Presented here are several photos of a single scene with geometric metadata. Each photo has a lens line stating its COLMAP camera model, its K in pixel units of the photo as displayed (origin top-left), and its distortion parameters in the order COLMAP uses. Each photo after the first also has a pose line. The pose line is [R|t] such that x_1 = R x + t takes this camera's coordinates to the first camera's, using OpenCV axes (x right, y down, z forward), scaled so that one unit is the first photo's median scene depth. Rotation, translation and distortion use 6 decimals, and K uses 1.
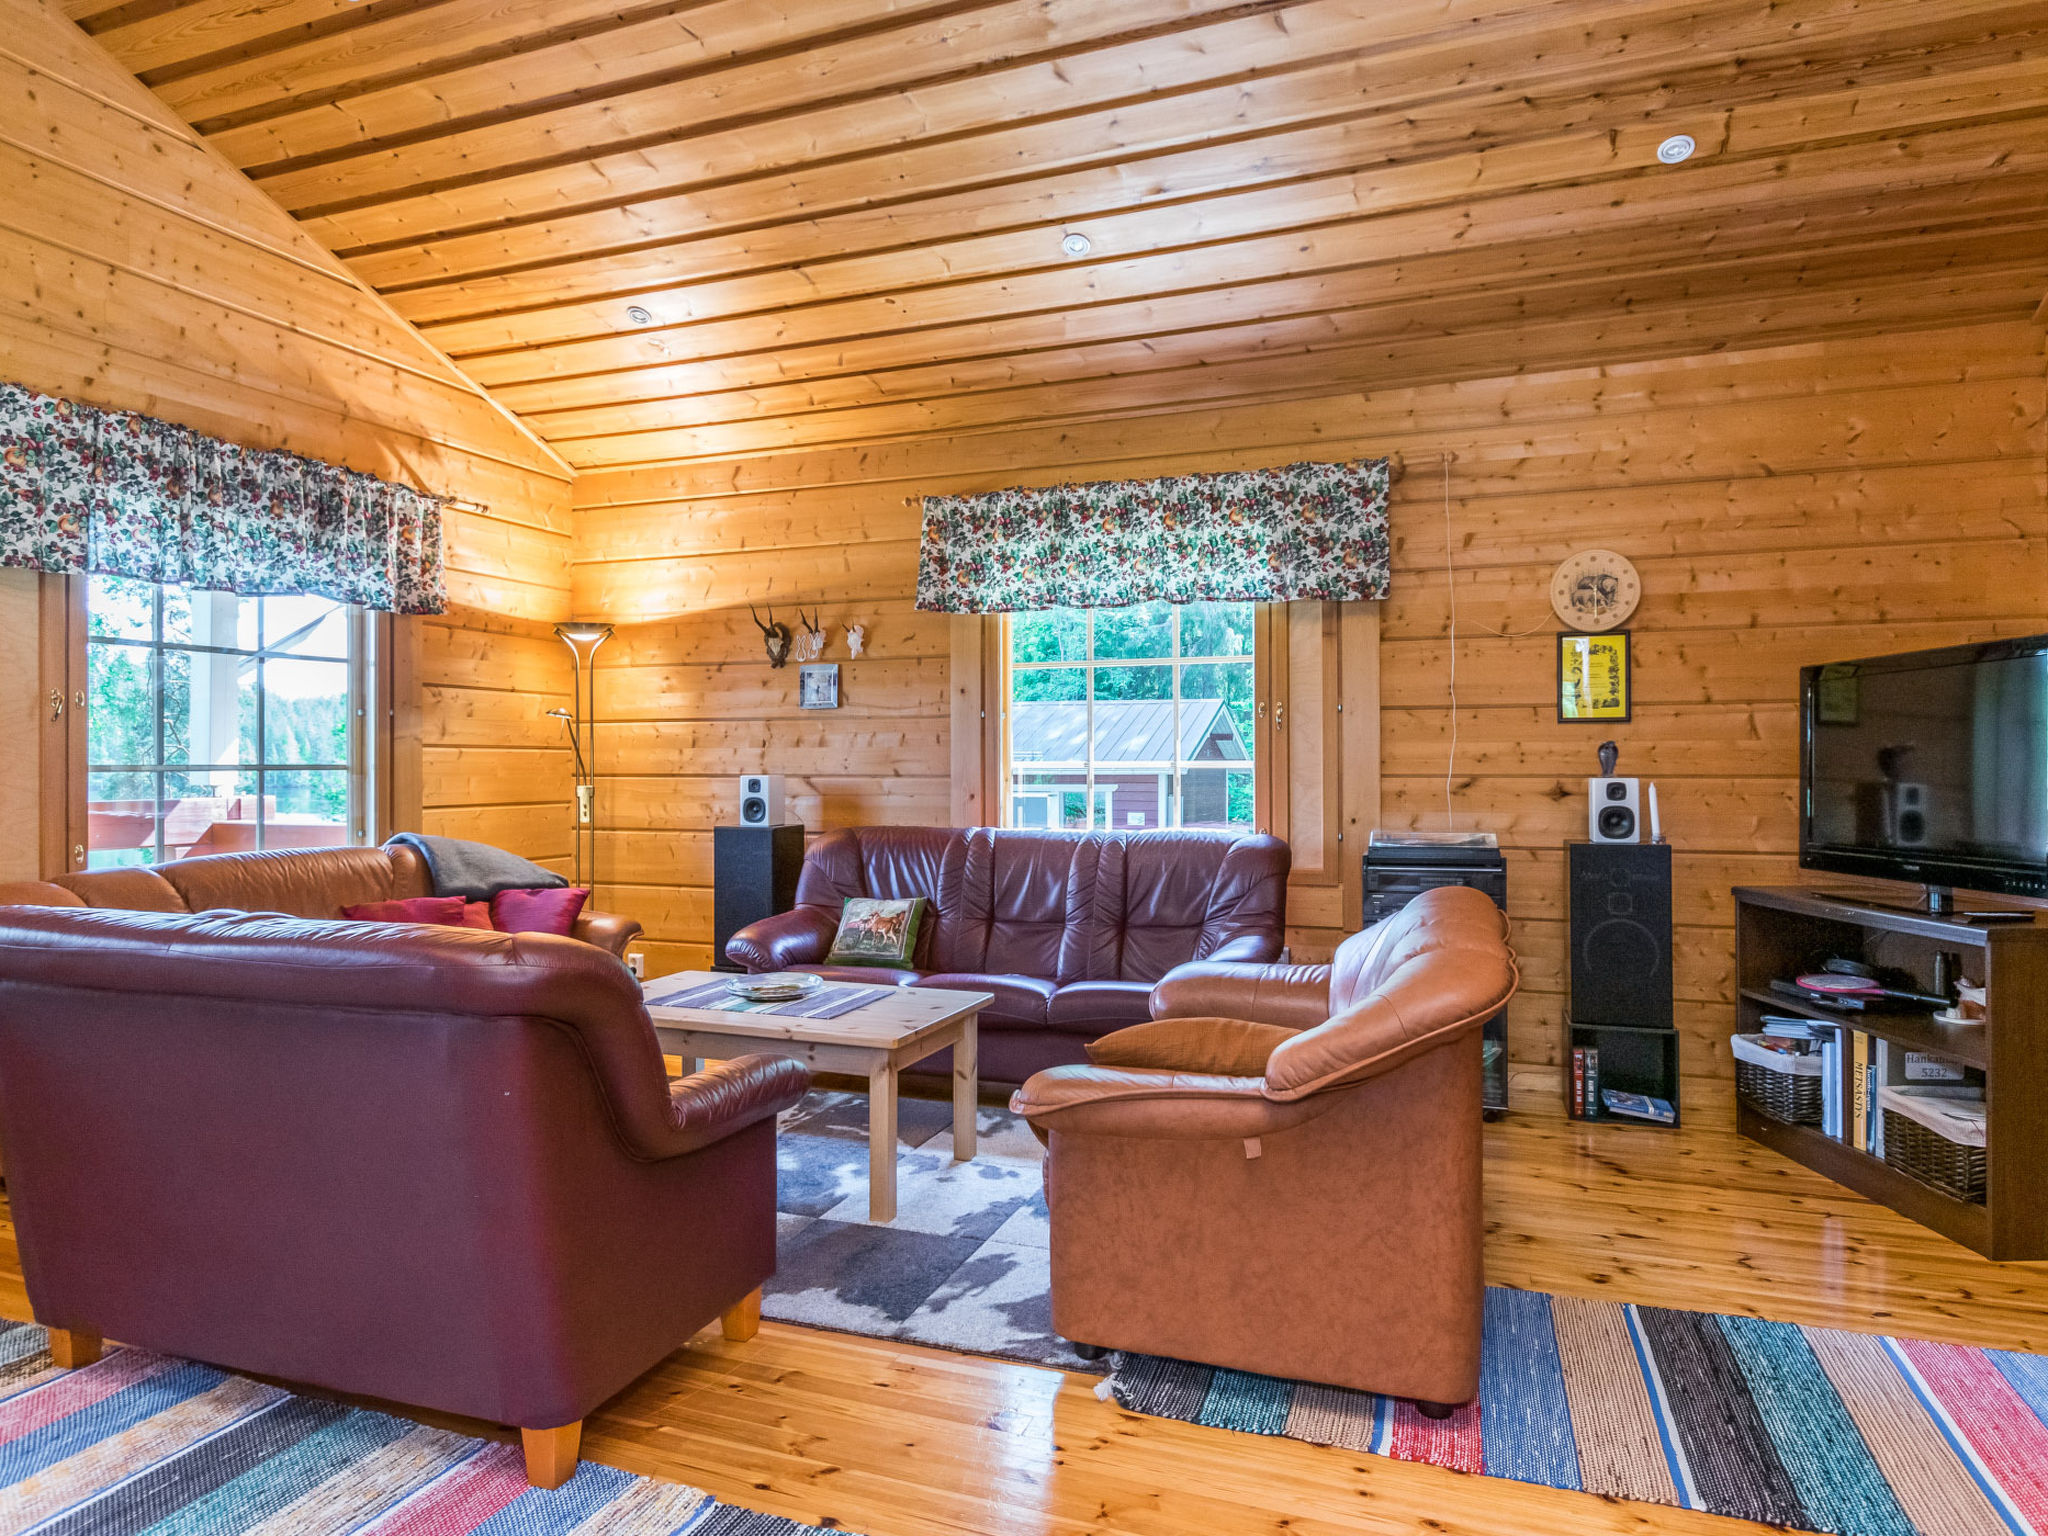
lens RADIAL K [[1237.7, 0, 1024.0], [0, 1237.7, 768.0], [0, 0, 1]] dist [-0.000961, 0.000121]
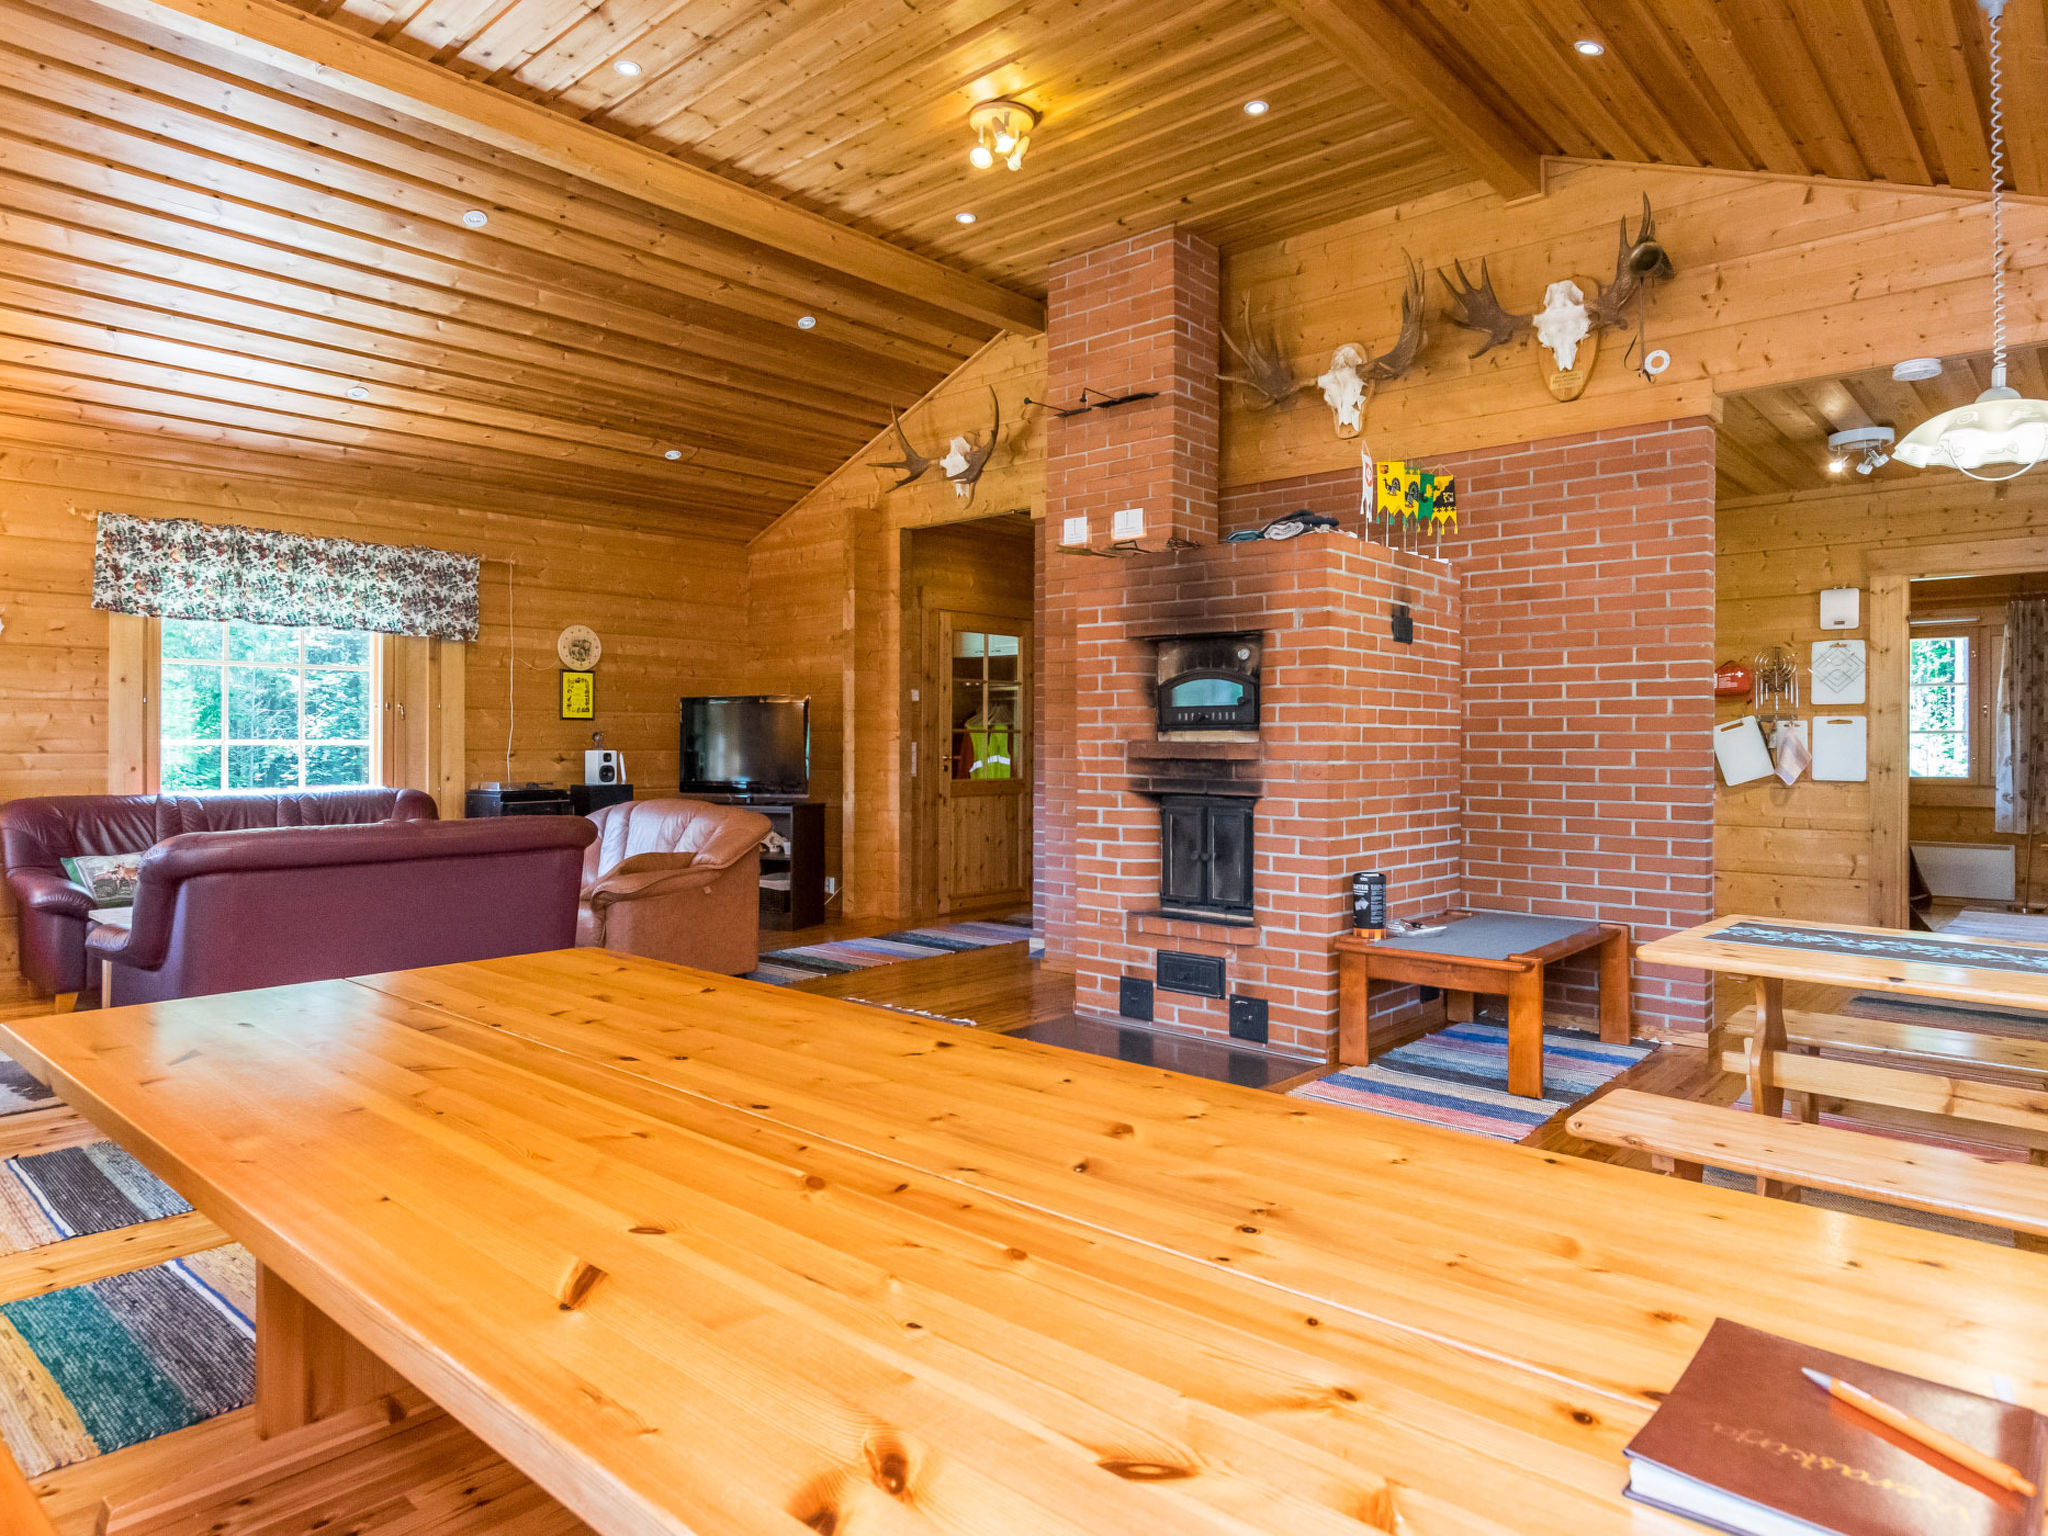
lens RADIAL K [[1269.7, 0, 1026.8], [0, 1269.7, 729.1], [0, 0, 1]] dist [0.003693, 0.000235]
pose [[0.358120, 0.010313, 0.933619, -0.942846], [-0.005892, 0.999944, -0.008785, -0.010143], [-0.933657, -0.002355, 0.358161, -0.255910]]
